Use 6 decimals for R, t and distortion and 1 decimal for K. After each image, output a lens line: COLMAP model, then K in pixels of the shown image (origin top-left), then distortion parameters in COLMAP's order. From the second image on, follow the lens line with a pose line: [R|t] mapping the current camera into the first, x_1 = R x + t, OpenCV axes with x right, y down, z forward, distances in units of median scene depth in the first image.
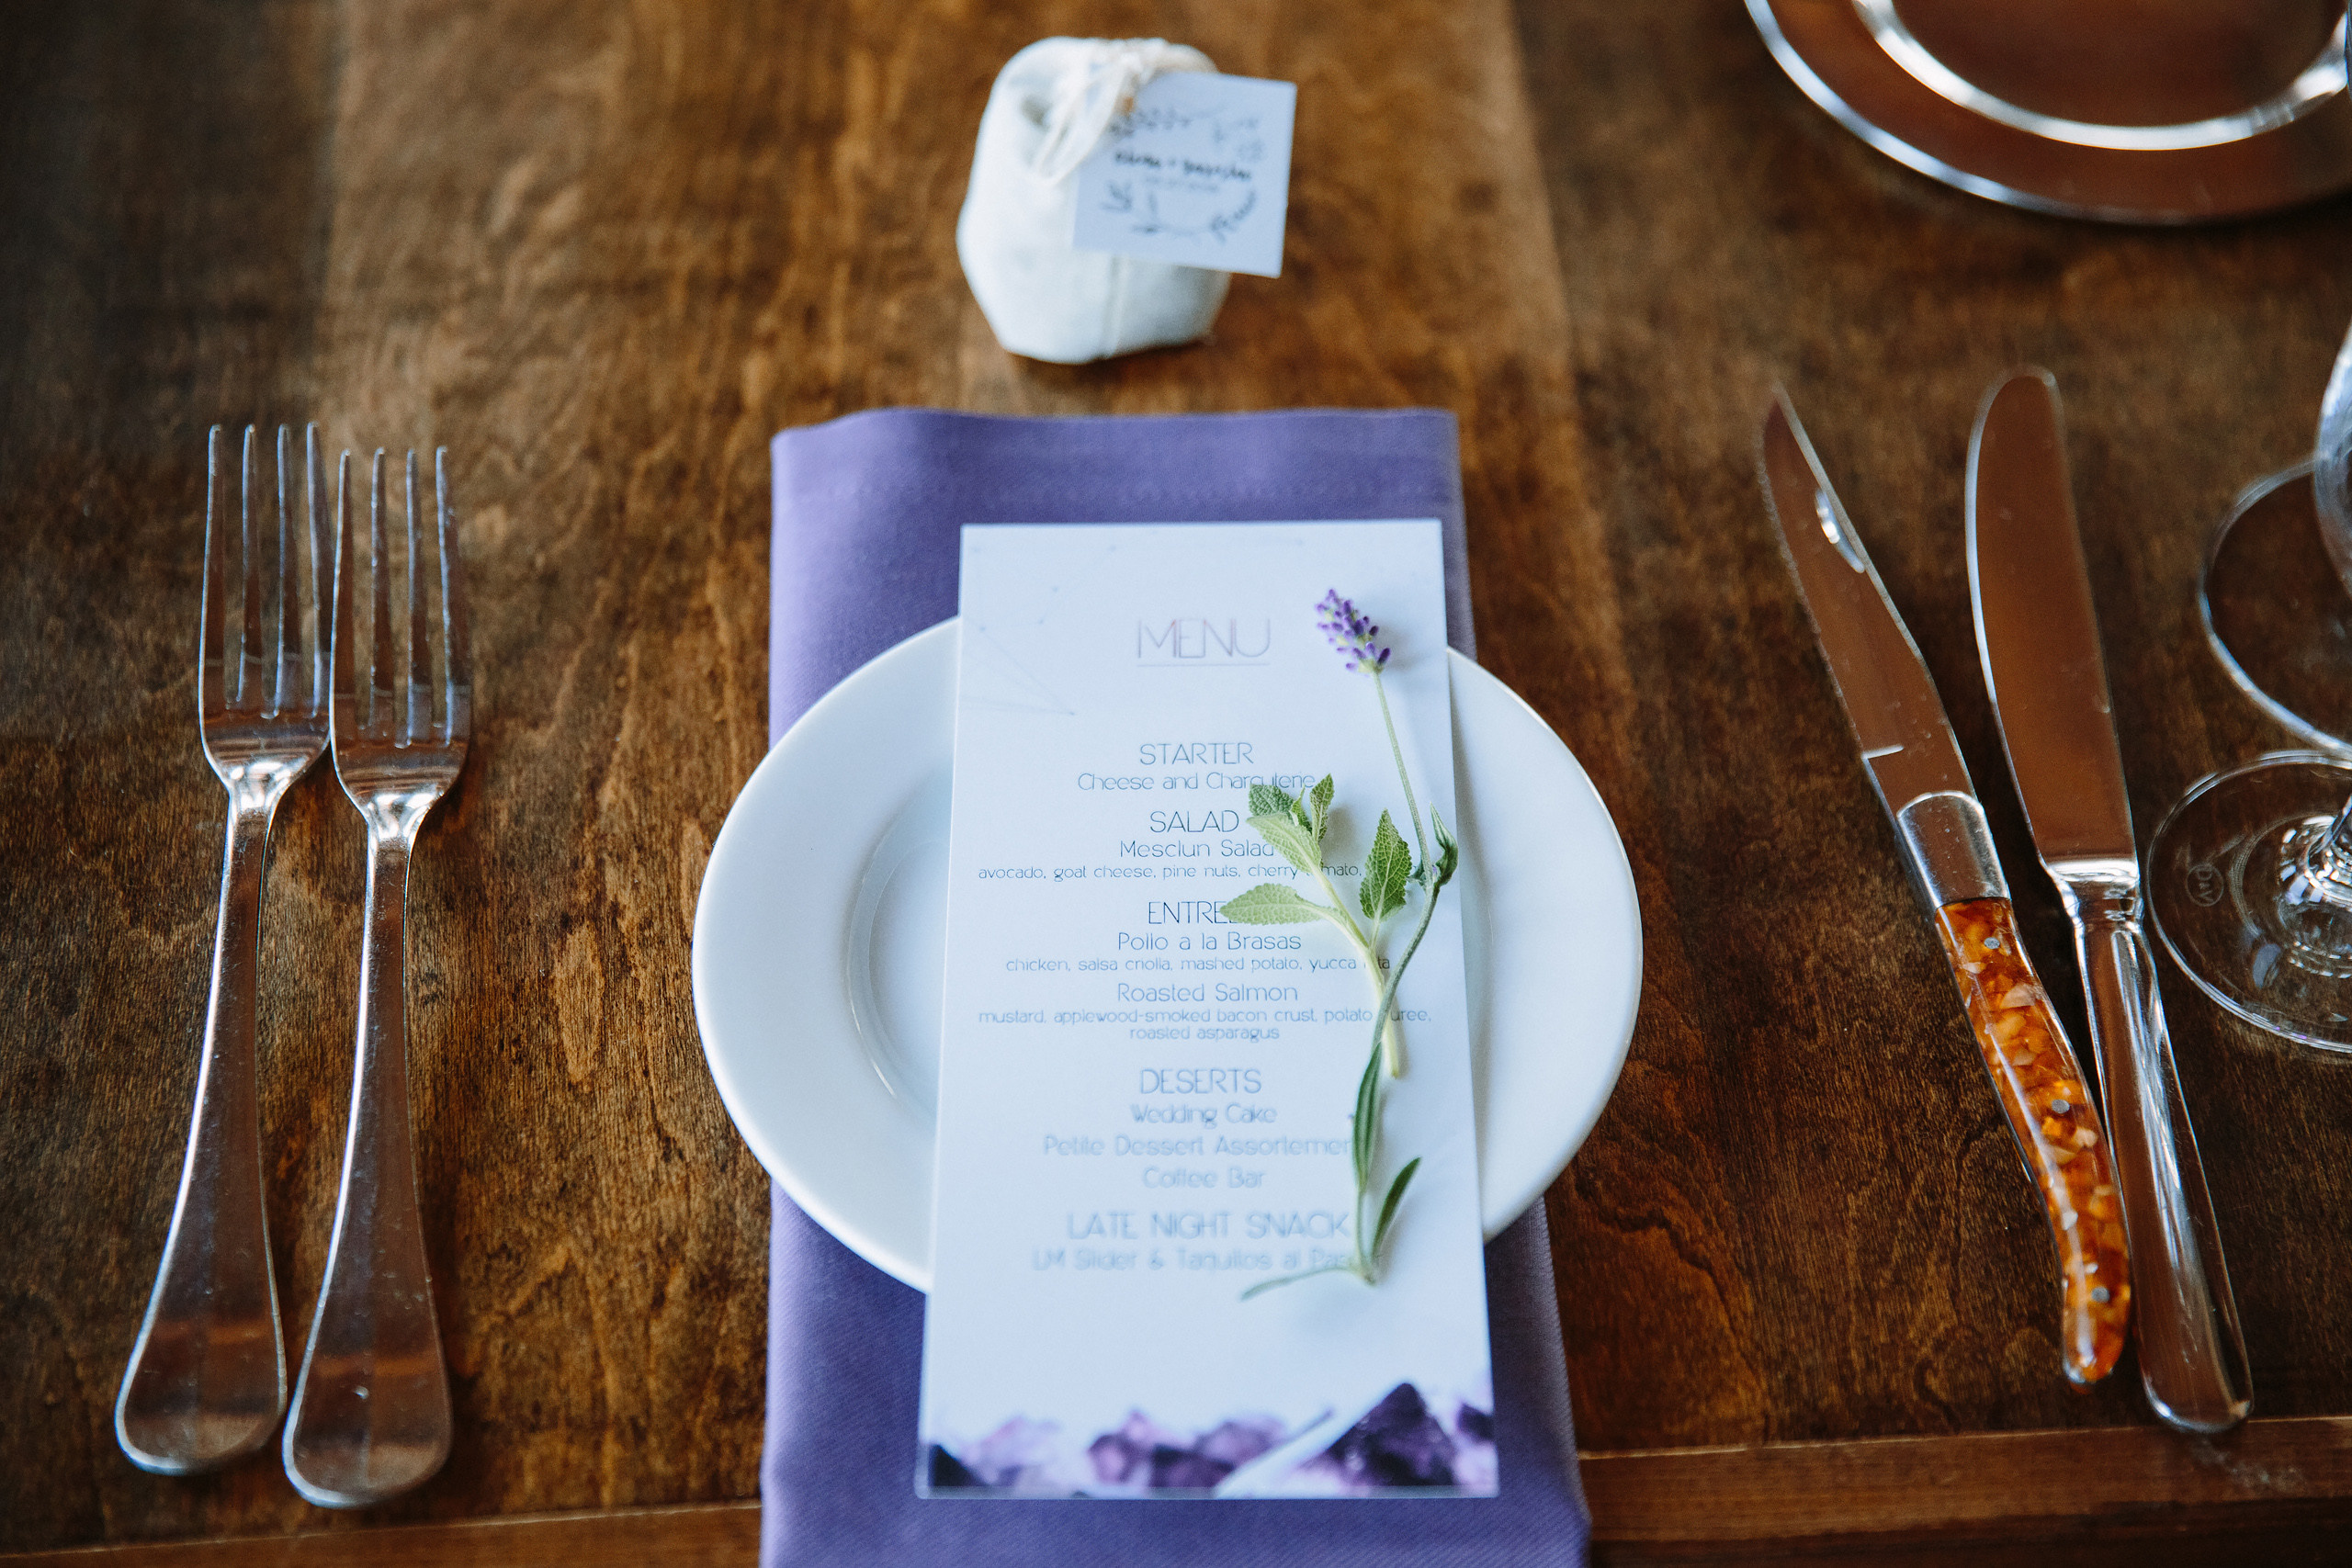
lens RADIAL K [[4128.1, 0, 1176.0], [0, 4128.1, 784.0], [0, 0, 1]] dist [0.130947, -0.094647]
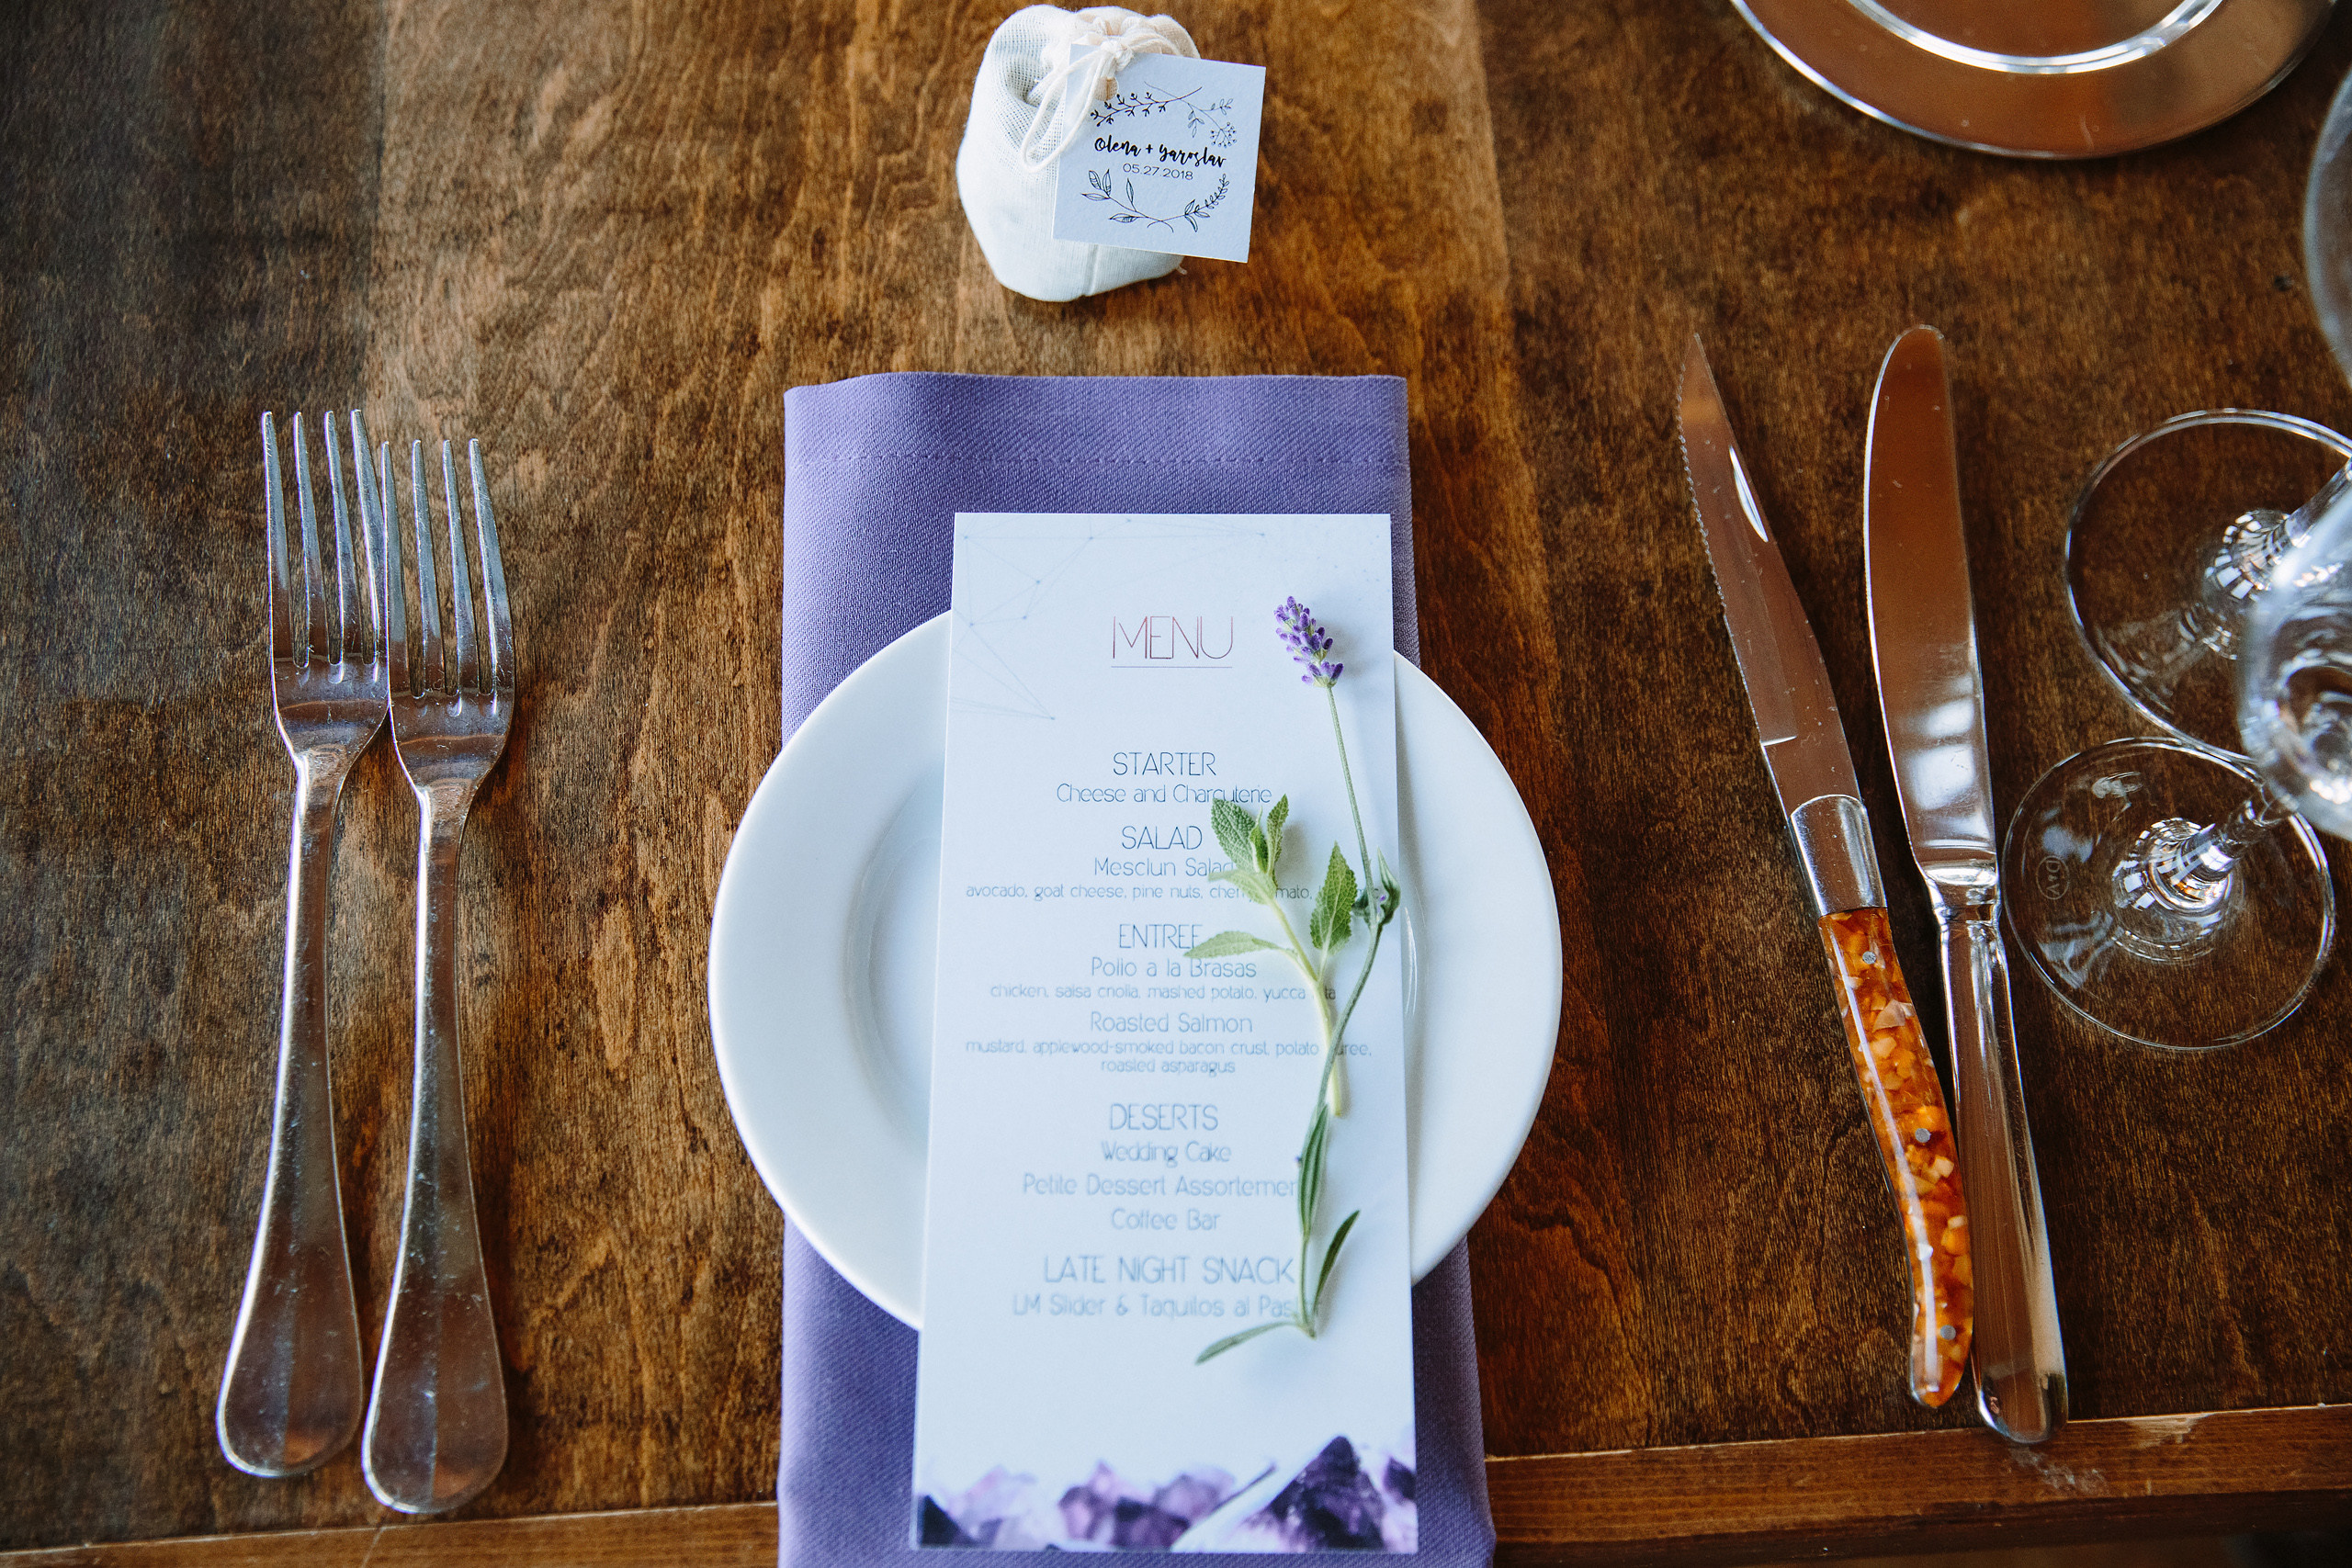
lens RADIAL K [[2637.4, 0, 1176.0], [0, 2637.4, 784.0], [0, 0, 1]] dist [-0.005616, 0.020435]
pose [[0.999913, 0.010823, 0.007587, 0.002814], [-0.012658, 0.949345, 0.313980, -0.234358], [-0.003805, -0.314049, 0.949399, 0.345237]]
